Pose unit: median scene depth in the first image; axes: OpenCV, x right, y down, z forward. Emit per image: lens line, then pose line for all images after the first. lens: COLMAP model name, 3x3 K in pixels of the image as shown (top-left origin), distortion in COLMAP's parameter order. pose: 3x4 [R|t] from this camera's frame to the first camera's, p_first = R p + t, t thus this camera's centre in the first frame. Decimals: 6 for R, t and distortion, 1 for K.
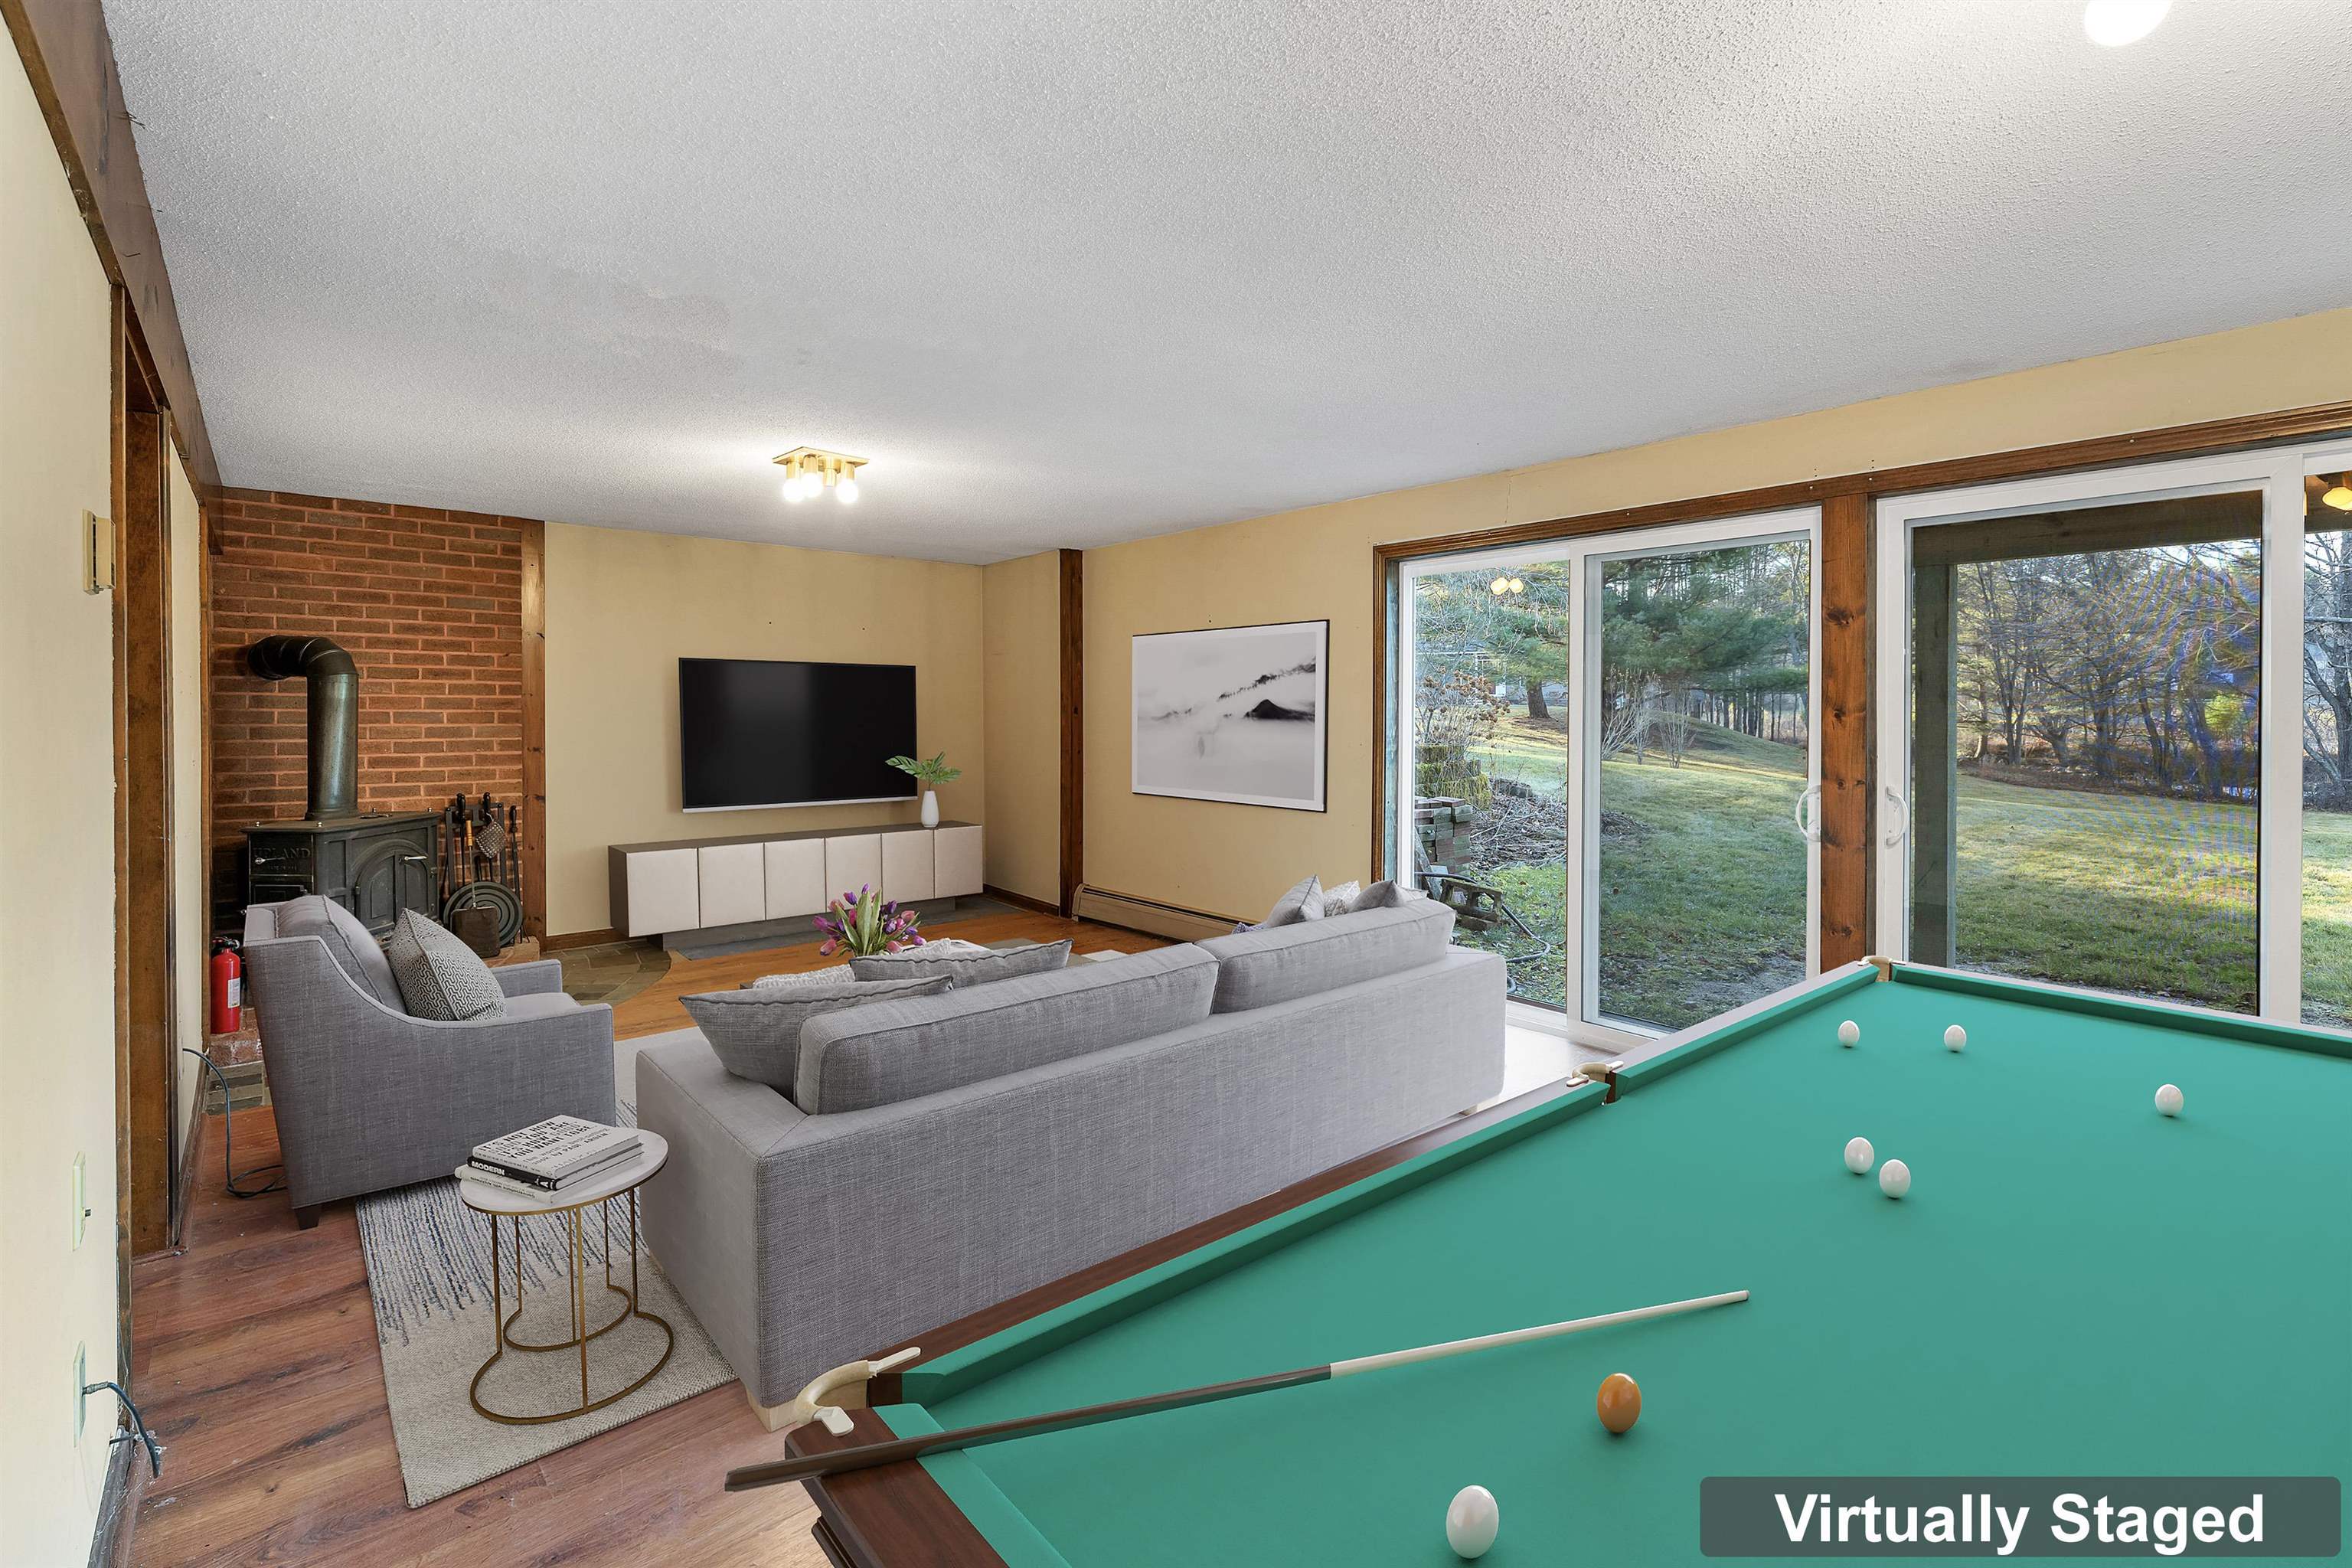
lens RADIAL K [[1056.8, 0, 1141.0], [0, 1056.8, 730.2], [0, 0, 1]] dist [-0.002385, -0.000172]
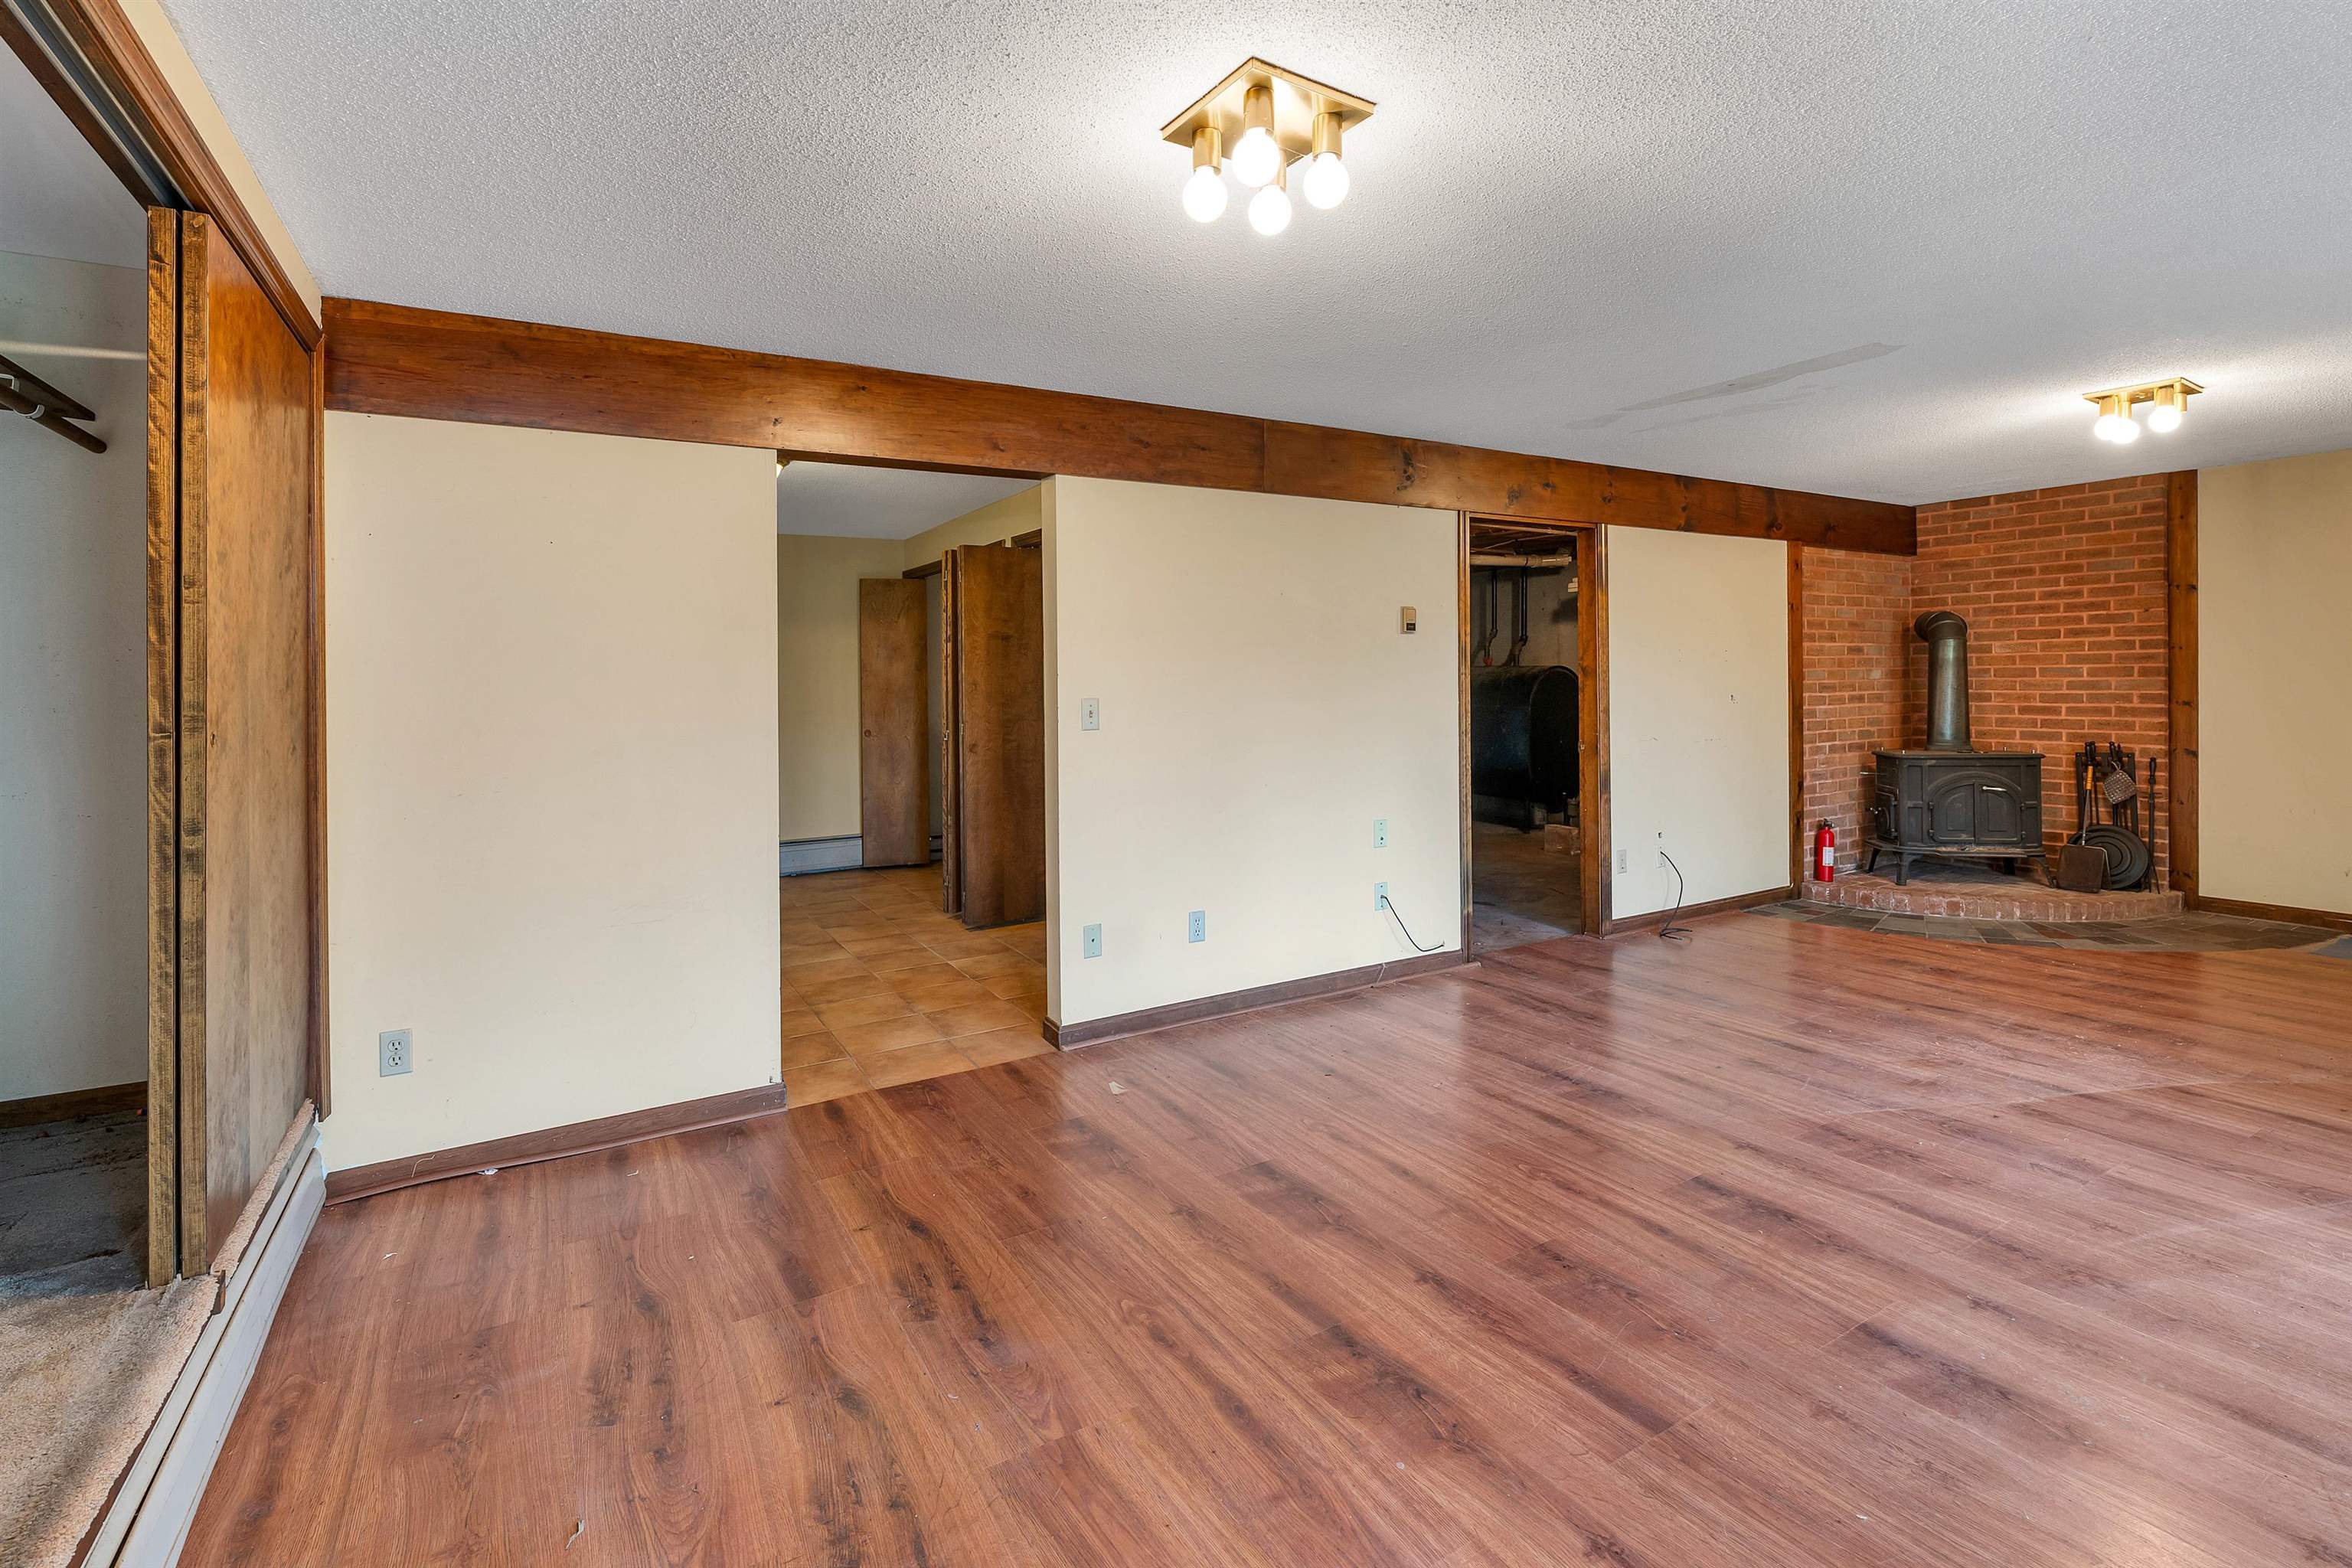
lens RADIAL K [[1056.8, 0, 1172.4], [0, 1056.8, 680.1], [0, 0, 1]] dist [-0.002385, -0.000172]
pose [[-0.149493, -0.001826, -0.988761, 0.579028], [-0.006292, 0.999980, -0.000895, 0.003713], [0.988743, 0.006087, -0.149502, 0.225226]]
